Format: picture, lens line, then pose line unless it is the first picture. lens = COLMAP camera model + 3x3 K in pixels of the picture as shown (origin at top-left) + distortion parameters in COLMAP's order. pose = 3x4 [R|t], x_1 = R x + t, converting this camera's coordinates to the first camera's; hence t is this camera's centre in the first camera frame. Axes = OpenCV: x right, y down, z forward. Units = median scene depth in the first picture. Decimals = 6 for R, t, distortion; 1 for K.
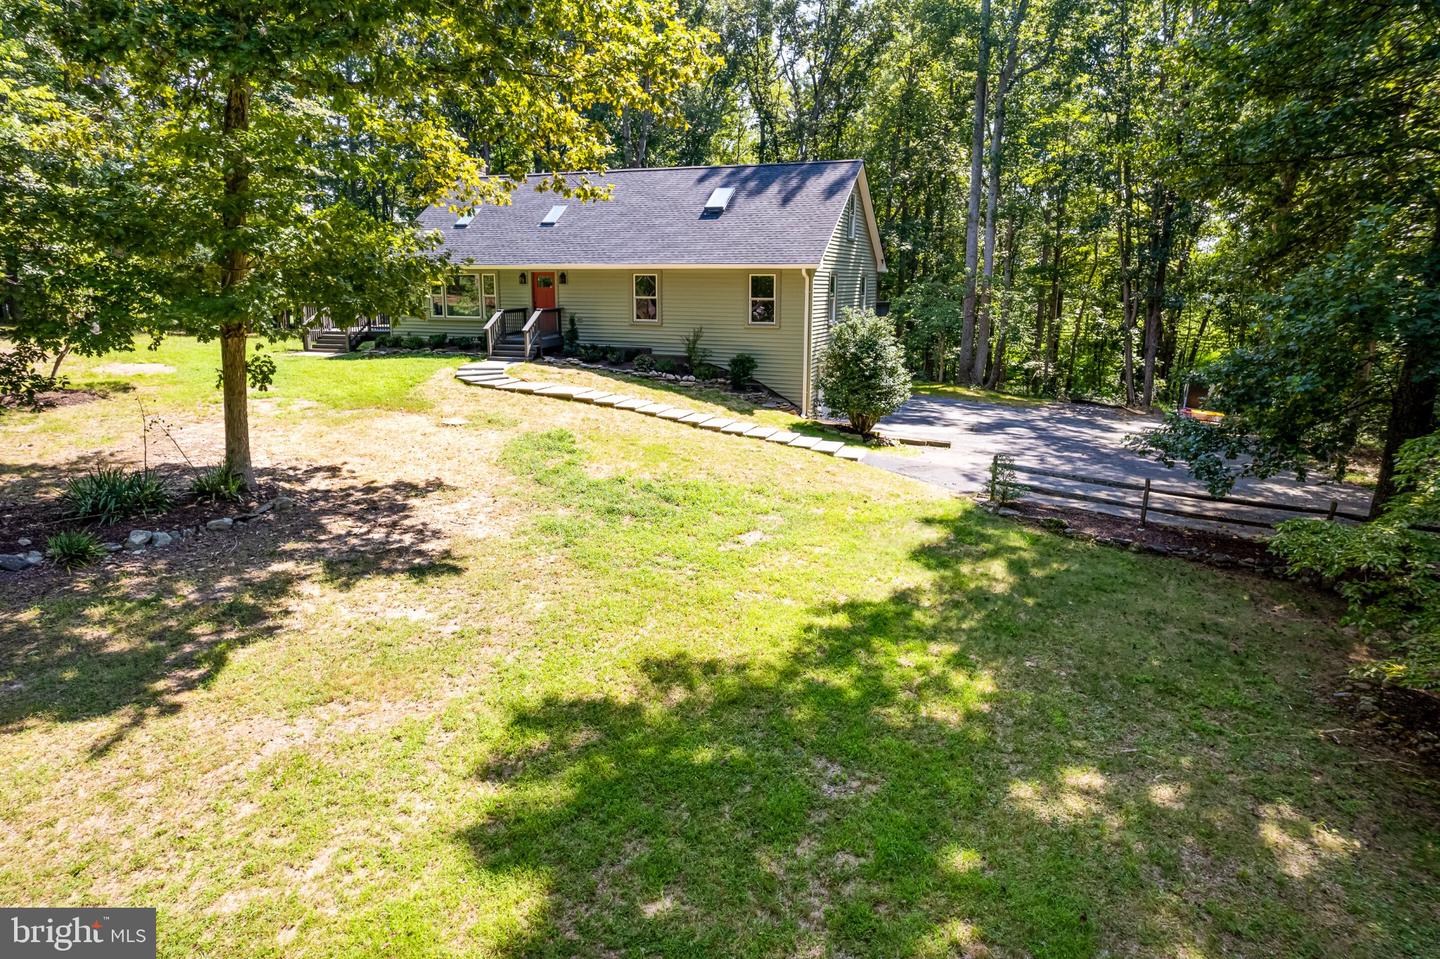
lens RADIAL K [[940.6, 0, 710.0], [0, 940.6, 479.0], [0, 0, 1]] dist [-0.061590, 0.050632]
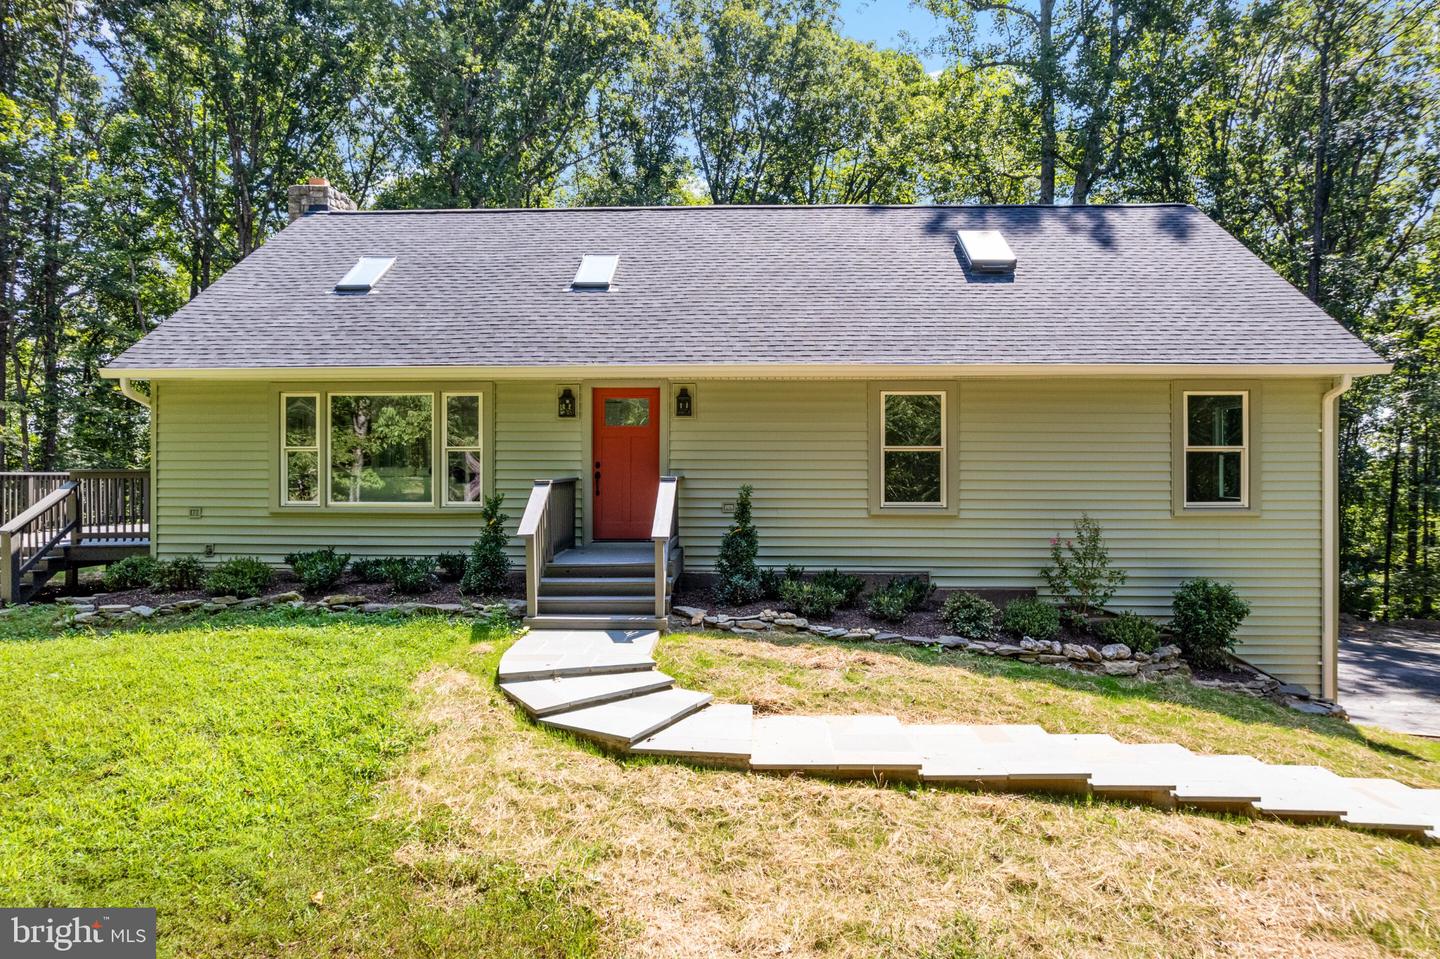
lens RADIAL K [[940.6, 0, 725.7], [0, 940.6, 477.0], [0, 0, 1]] dist [-0.061590, 0.050632]
pose [[0.945701, -0.006268, 0.324976, -0.333789], [0.072037, 0.978992, -0.190749, -0.132771], [-0.316953, 0.203802, 0.926286, 0.788190]]
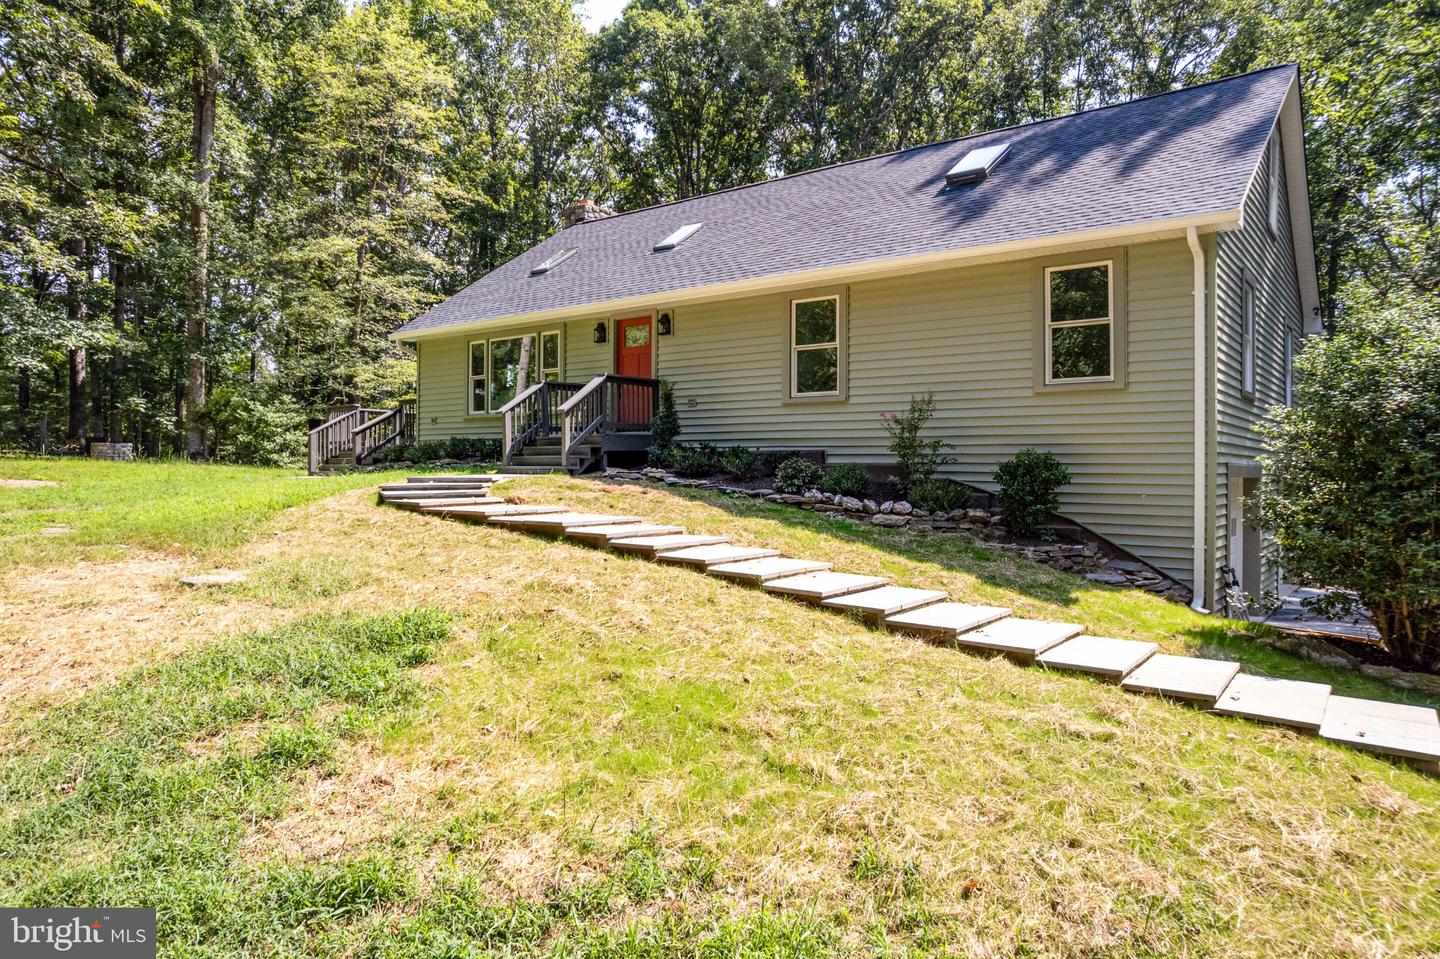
lens RADIAL K [[940.6, 0, 710.3], [0, 940.6, 474.6], [0, 0, 1]] dist [-0.061590, 0.050632]
pose [[0.956868, 0.001241, -0.290519, 0.022105], [-0.062041, 0.977796, -0.200162, -0.037986], [0.283820, 0.209553, 0.935700, 0.668619]]
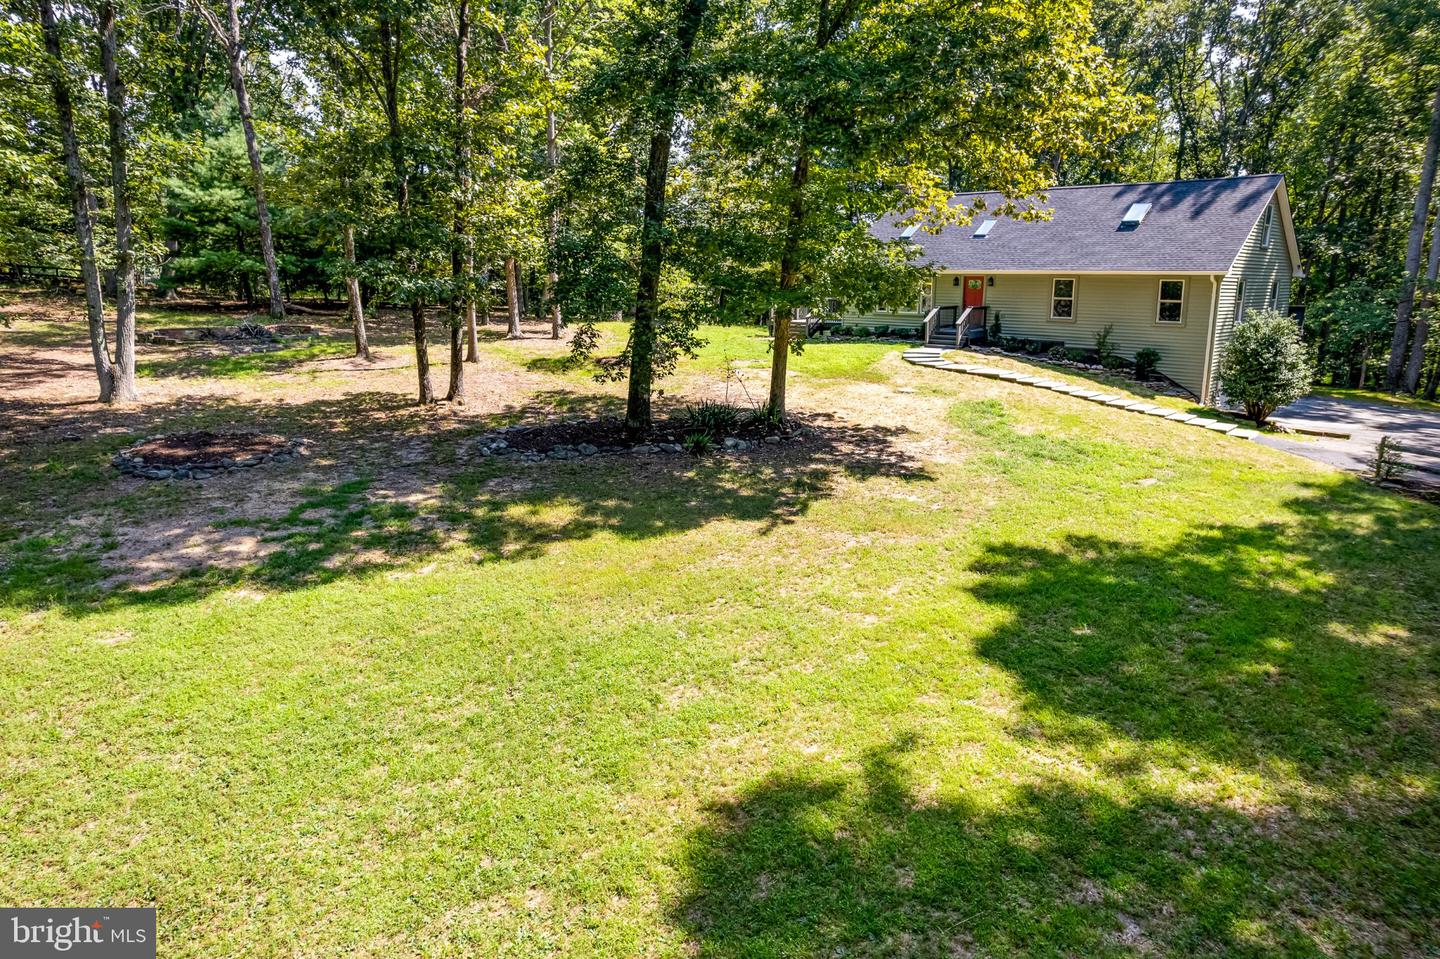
lens RADIAL K [[940.6, 0, 708.7], [0, 940.6, 480.4], [0, 0, 1]] dist [-0.061590, 0.050632]
pose [[0.921773, 0.079929, -0.379403, -0.019651], [-0.080425, 0.996654, 0.014572, 0.064561], [0.379298, 0.017082, 0.925117, -0.302250]]
